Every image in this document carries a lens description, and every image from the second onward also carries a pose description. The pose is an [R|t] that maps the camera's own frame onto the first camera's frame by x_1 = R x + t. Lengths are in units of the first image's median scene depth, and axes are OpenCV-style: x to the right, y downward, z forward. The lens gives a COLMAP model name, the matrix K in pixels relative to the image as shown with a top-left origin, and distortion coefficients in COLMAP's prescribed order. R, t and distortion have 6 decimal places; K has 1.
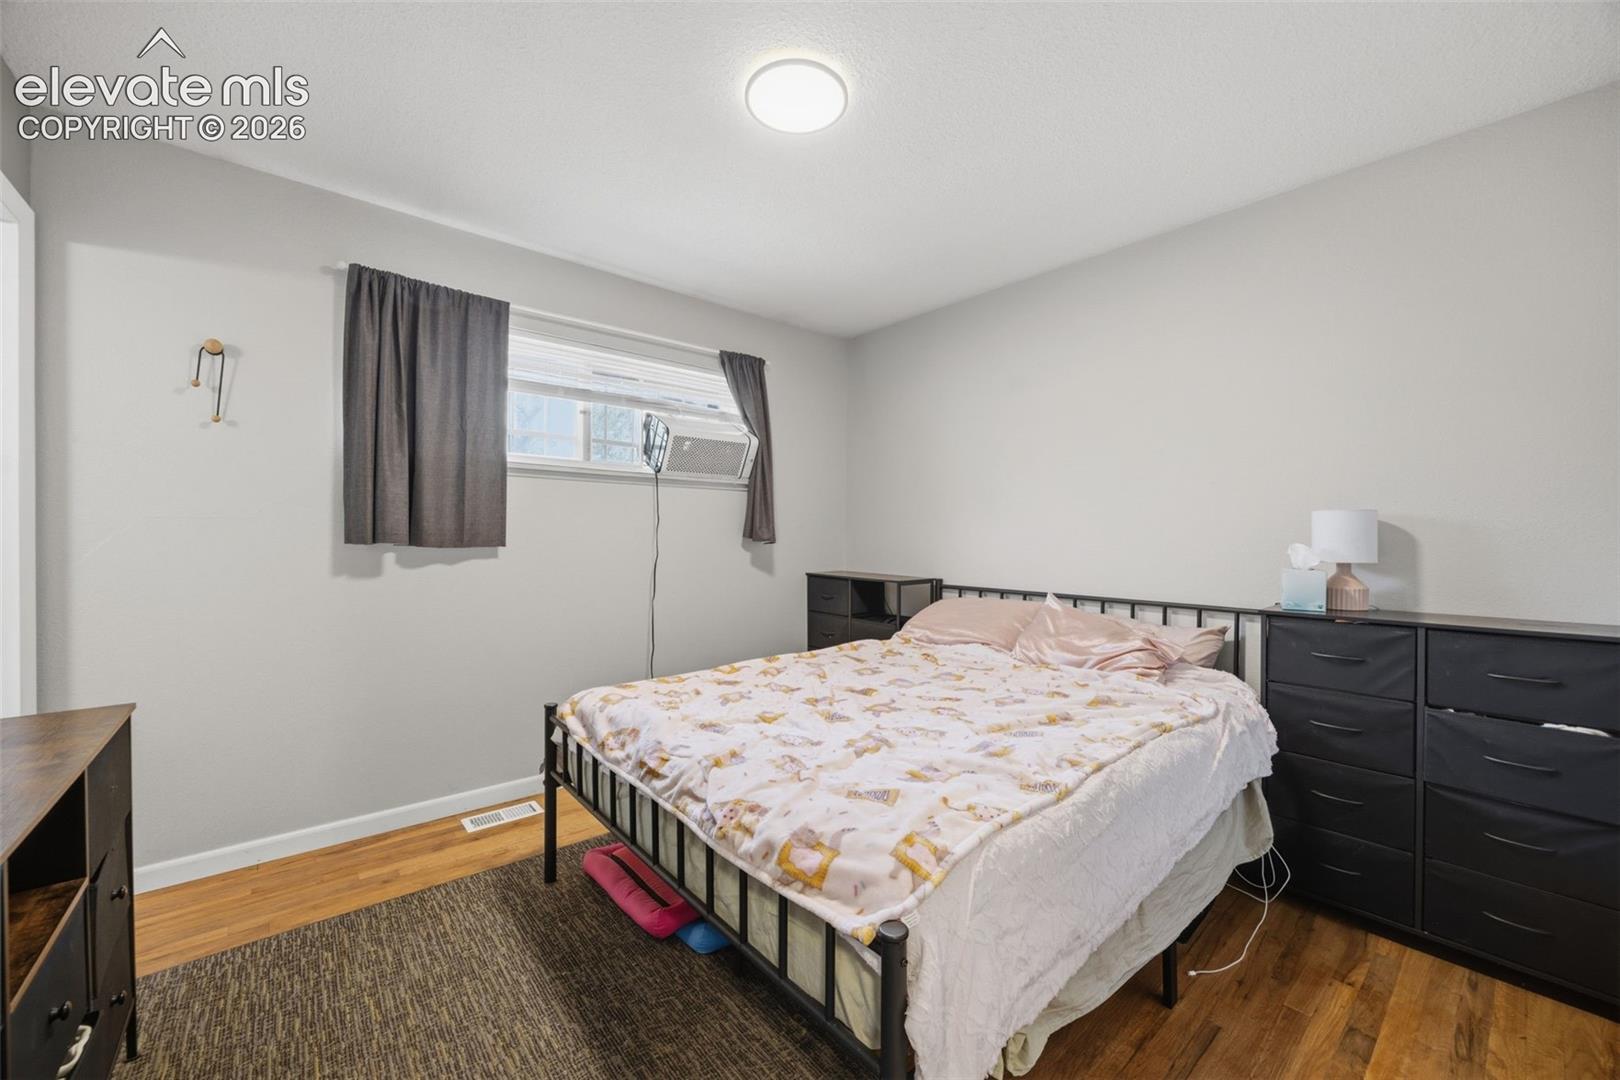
lens RADIAL K [[621.5, 0, 810.0], [0, 621.5, 540.0], [0, 0, 1]] dist [0.012653, 0.000316]
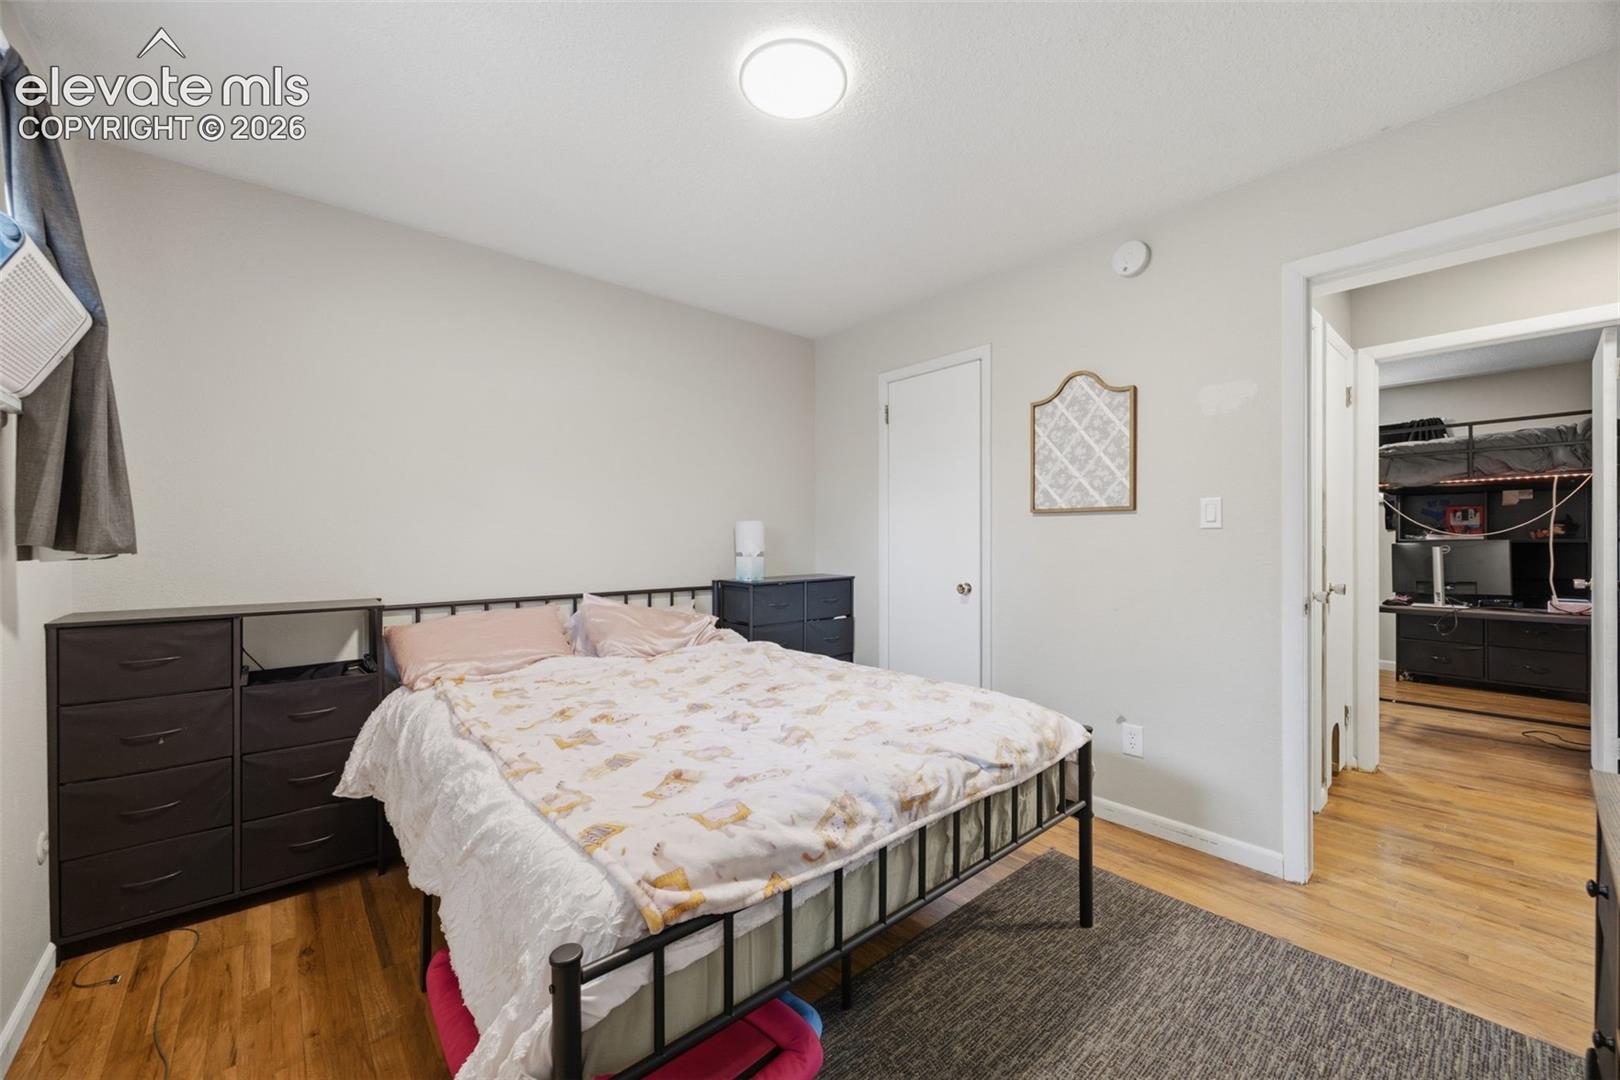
lens RADIAL K [[621.5, 0, 810.0], [0, 621.5, 540.0], [0, 0, 1]] dist [0.012653, 0.000316]
pose [[-0.019333, 0.004837, 0.999801, -0.733956], [0.025029, 0.999677, -0.004352, 0.017199], [-0.999500, 0.024940, -0.019448, 0.783341]]
